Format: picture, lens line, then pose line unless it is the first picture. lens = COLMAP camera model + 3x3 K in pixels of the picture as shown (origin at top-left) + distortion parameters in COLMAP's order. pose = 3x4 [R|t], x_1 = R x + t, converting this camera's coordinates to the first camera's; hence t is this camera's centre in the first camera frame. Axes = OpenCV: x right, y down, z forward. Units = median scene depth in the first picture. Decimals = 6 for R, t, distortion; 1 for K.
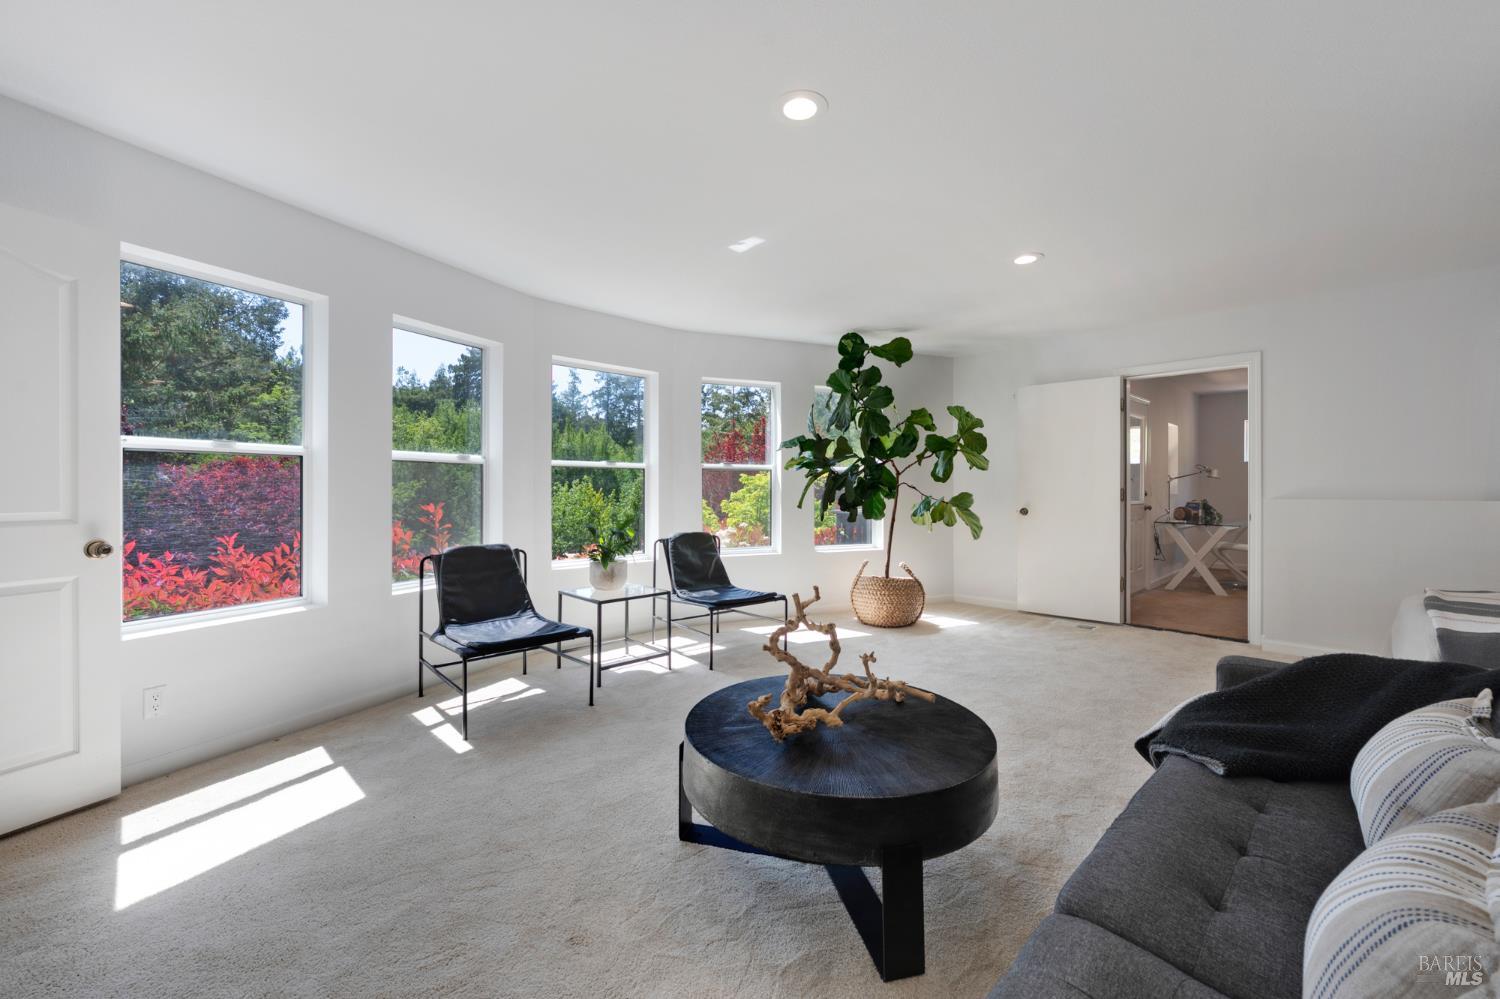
lens RADIAL K [[602.1, 0, 757.4], [0, 602.1, 487.9], [0, 0, 1]] dist [0.001648, 0.000162]
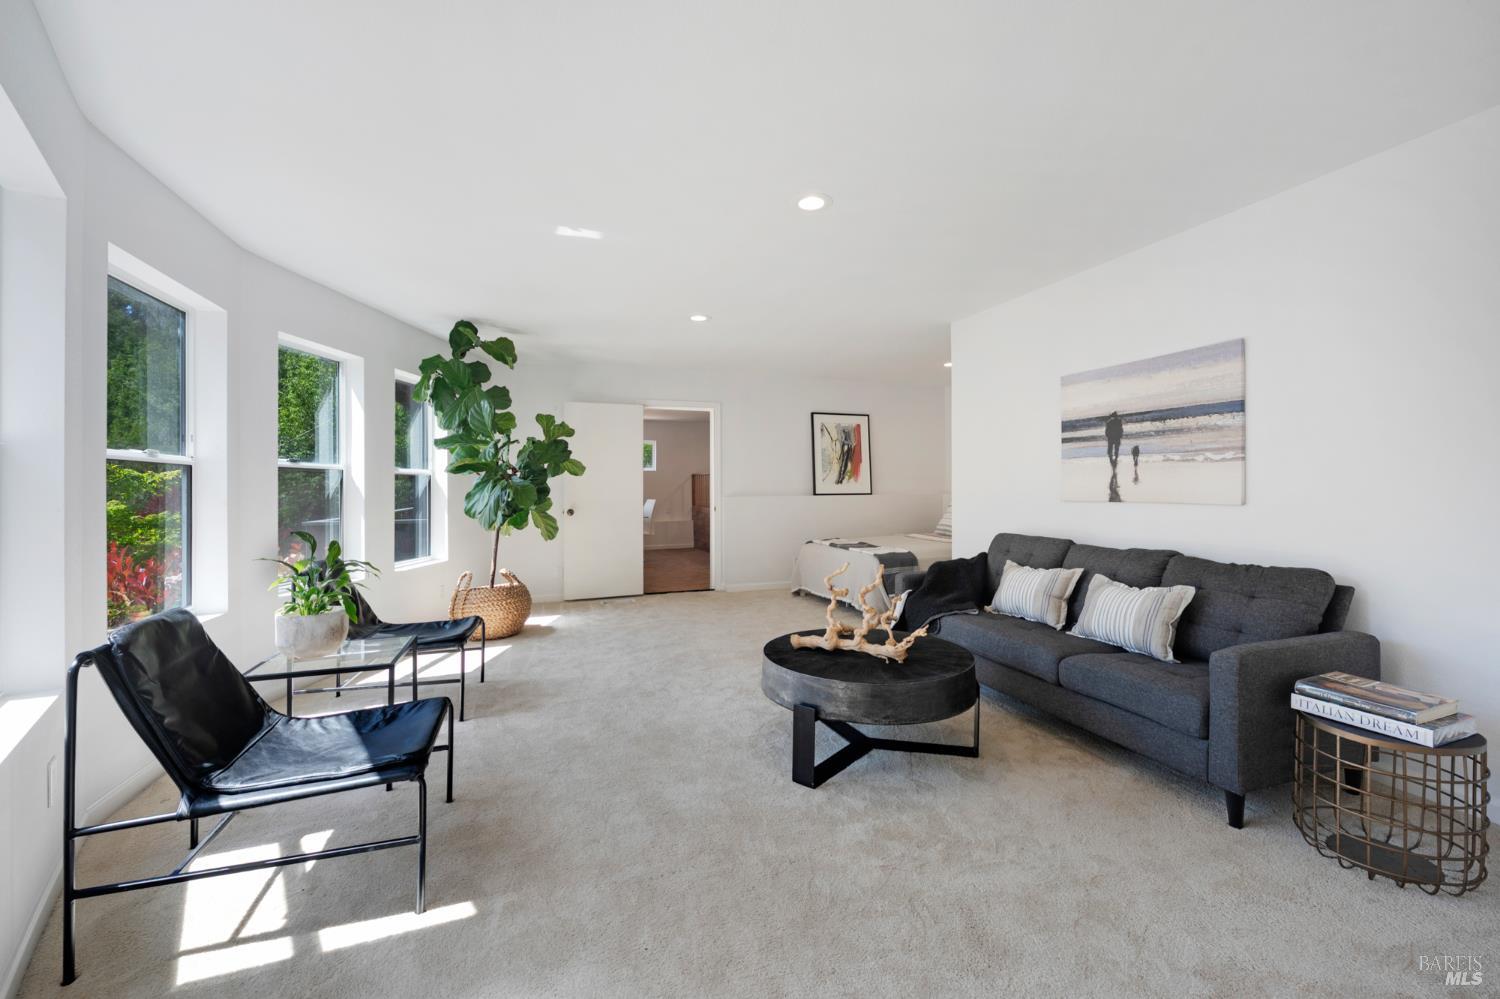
lens RADIAL K [[602.1, 0, 757.4], [0, 602.1, 487.9], [0, 0, 1]] dist [0.001648, 0.000162]
pose [[0.422751, -0.006380, 0.906223, -0.480899], [0.009740, 0.999949, 0.002497, -0.006582], [-0.906193, 0.007771, 0.422792, 0.232006]]
